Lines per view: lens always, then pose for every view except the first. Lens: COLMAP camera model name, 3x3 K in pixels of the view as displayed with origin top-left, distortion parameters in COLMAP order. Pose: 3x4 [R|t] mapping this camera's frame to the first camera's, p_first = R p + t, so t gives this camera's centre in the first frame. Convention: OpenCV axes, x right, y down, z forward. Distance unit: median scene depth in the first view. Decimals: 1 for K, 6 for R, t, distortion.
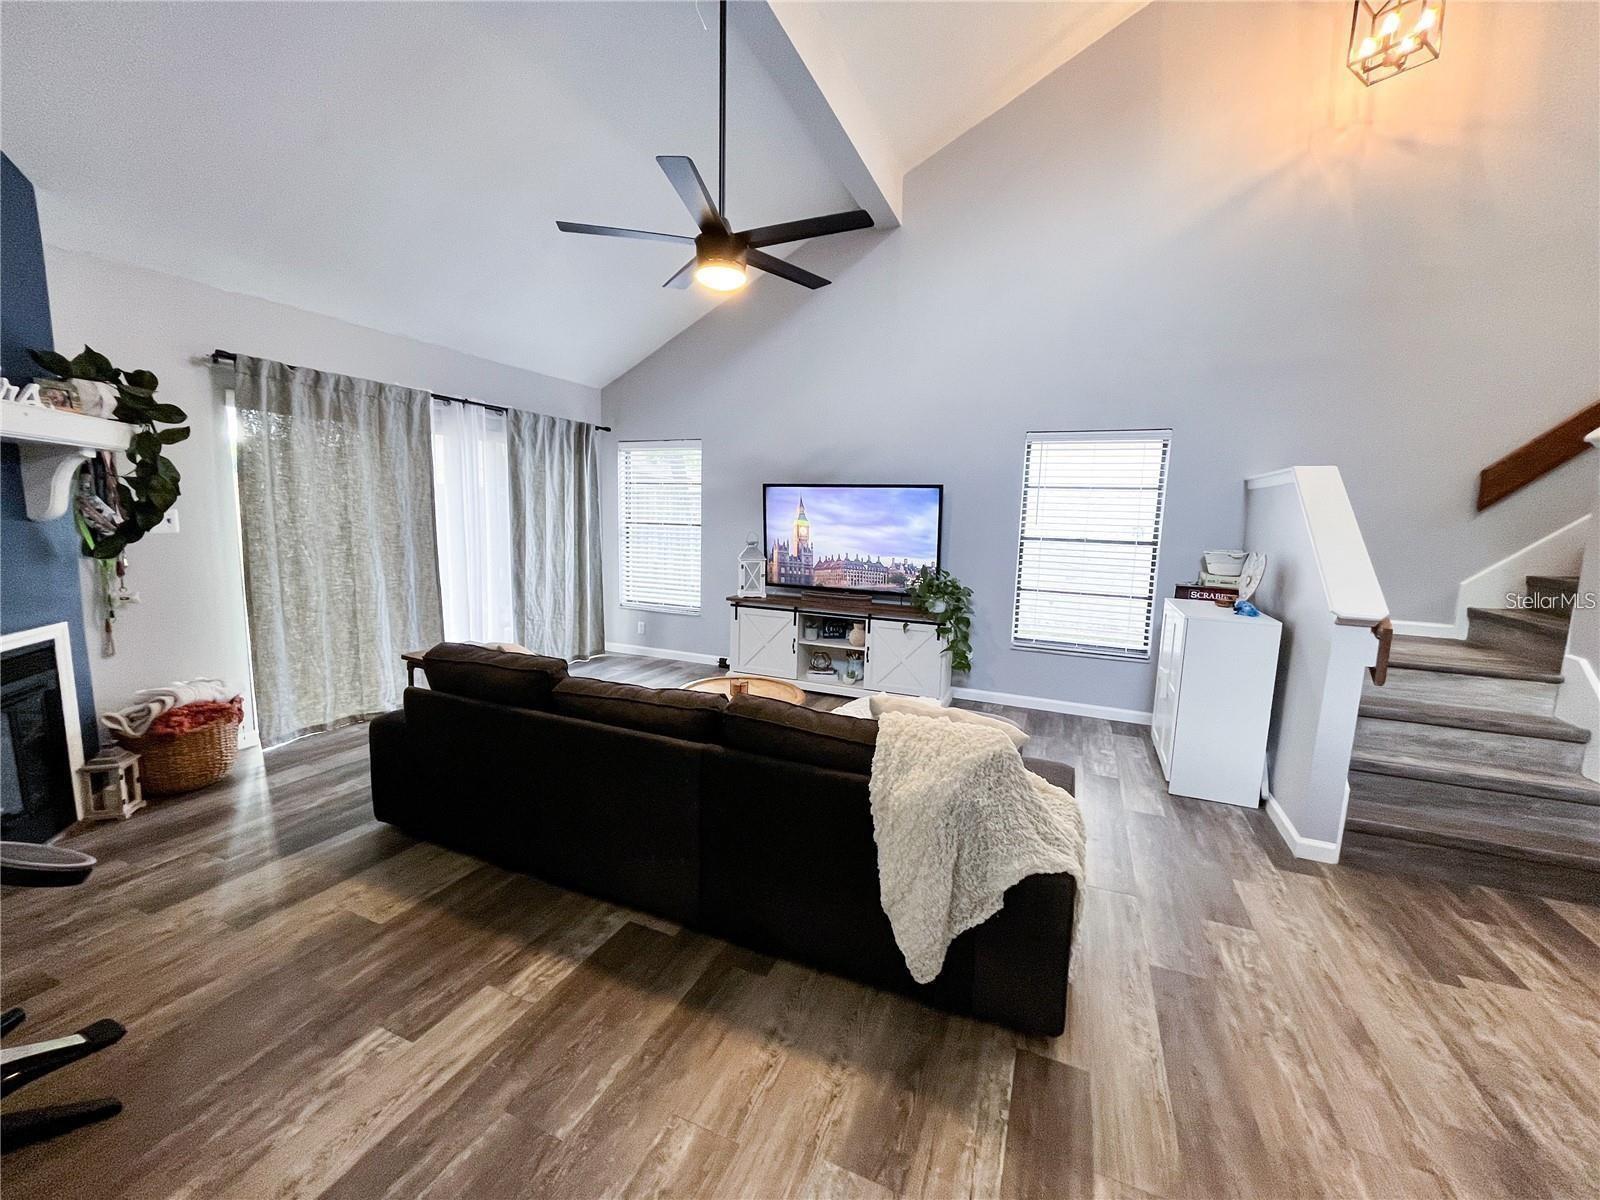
lens RADIAL K [[642.8, 0, 797.3], [0, 642.8, 593.4], [0, 0, 1]] dist [-0.003018, -0.000085]
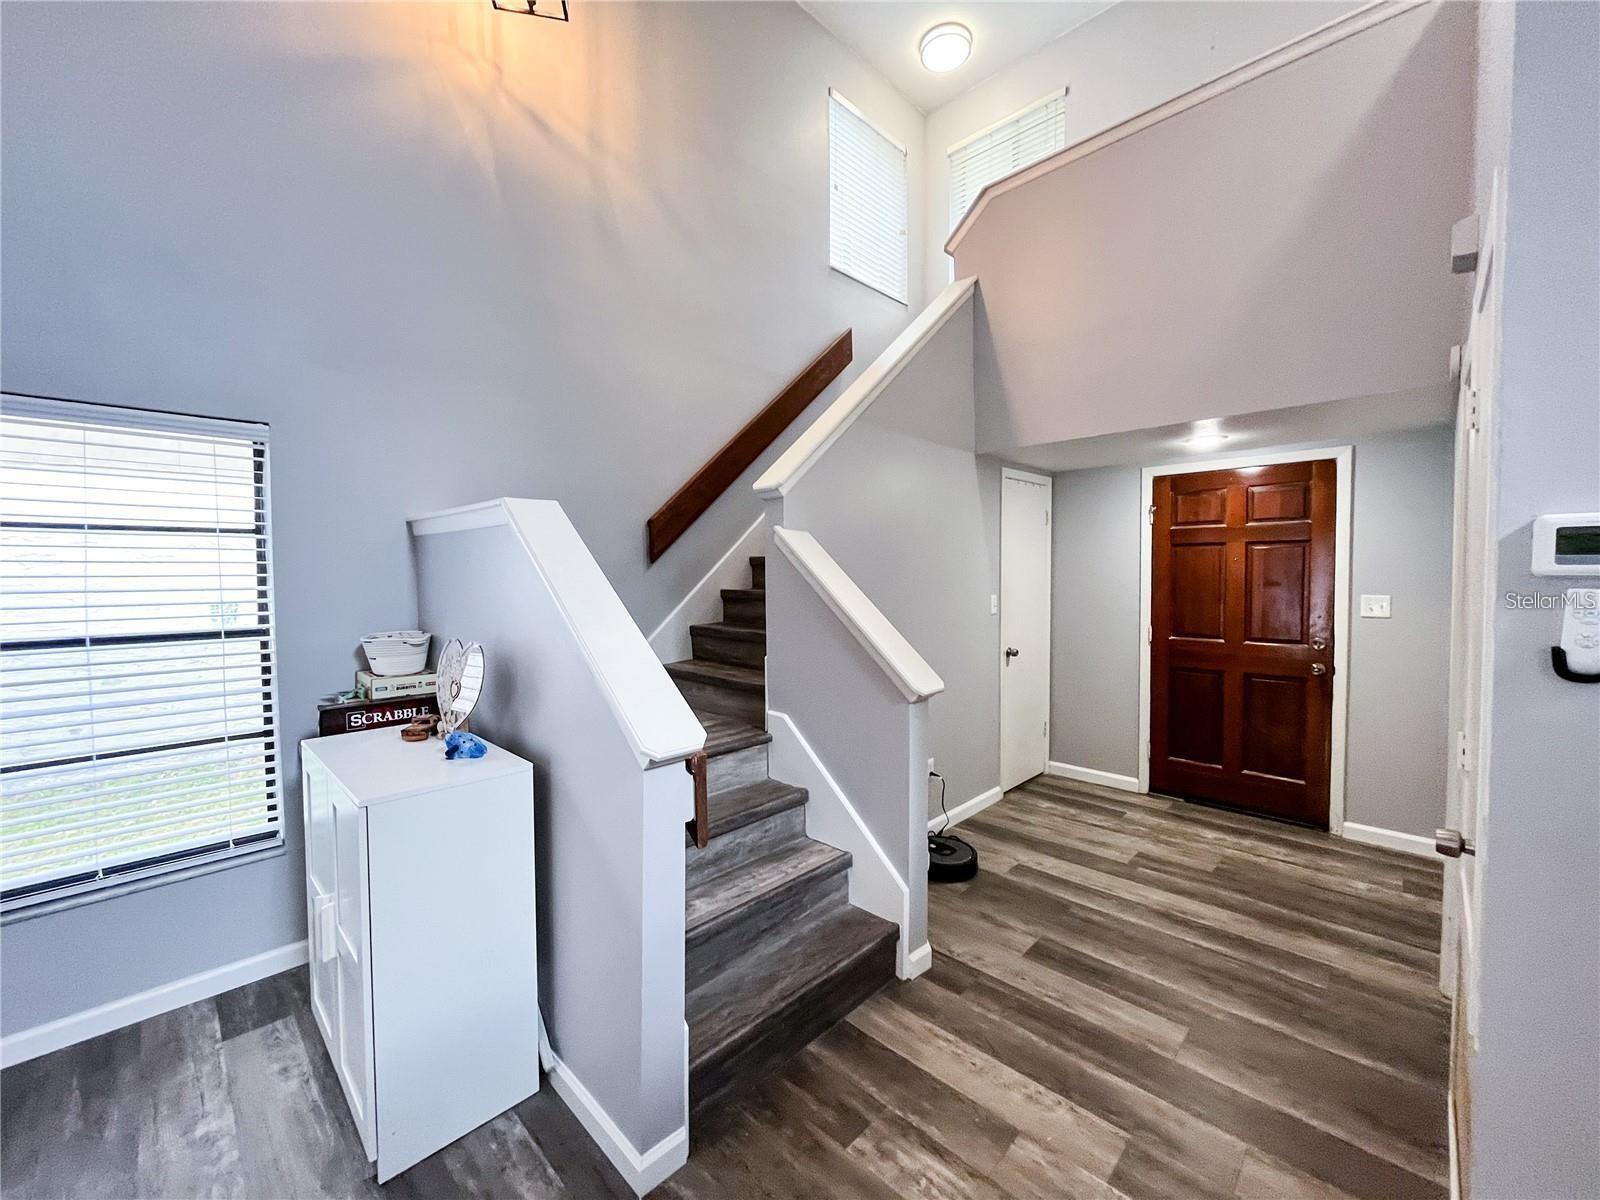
lens RADIAL K [[642.8, 0, 797.3], [0, 642.8, 593.4], [0, 0, 1]] dist [-0.003018, -0.000085]
pose [[0.359845, -0.064261, 0.930797, 0.231635], [0.134983, 0.990715, 0.016213, -0.061758], [-0.923196, 0.119808, 0.365178, 0.408465]]
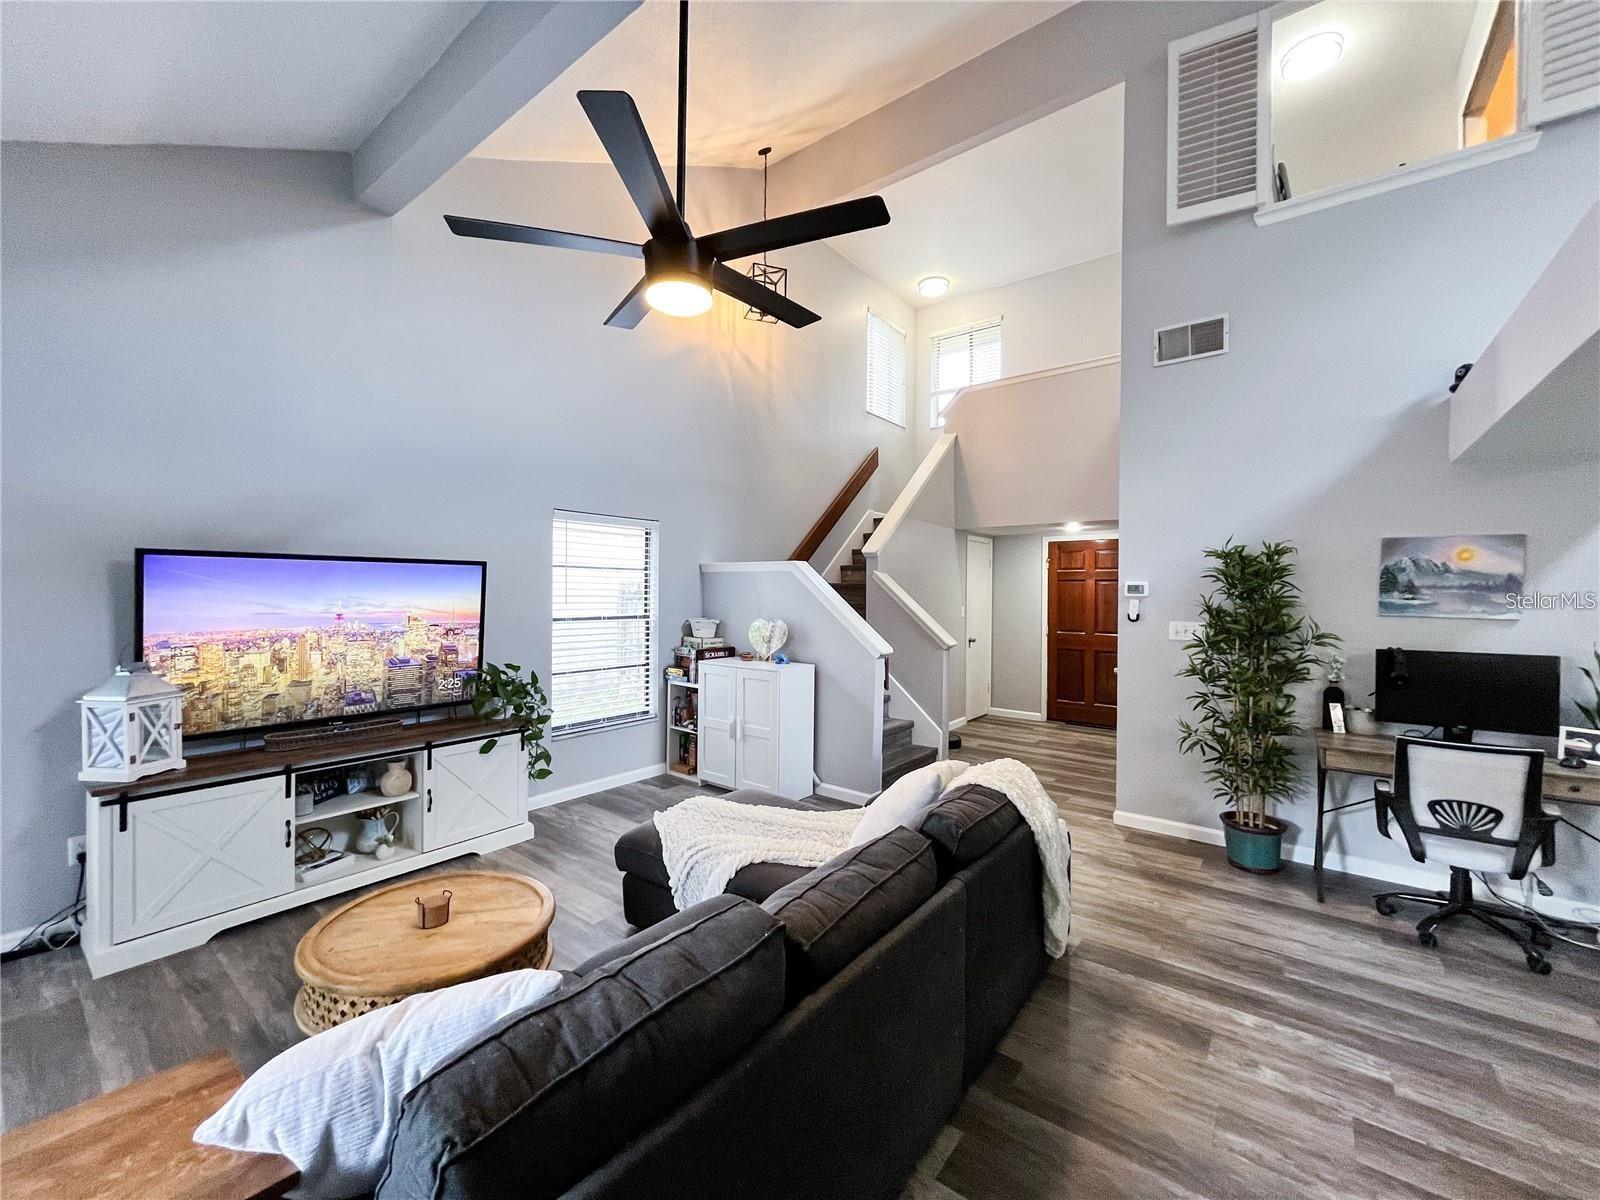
lens RADIAL K [[642.8, 0, 797.3], [0, 642.8, 593.4], [0, 0, 1]] dist [-0.003018, -0.000085]
pose [[0.251486, -0.028987, 0.967427, -0.527795], [0.120840, 0.992671, -0.001670, -0.090690], [-0.960288, 0.117324, 0.253145, 0.474277]]
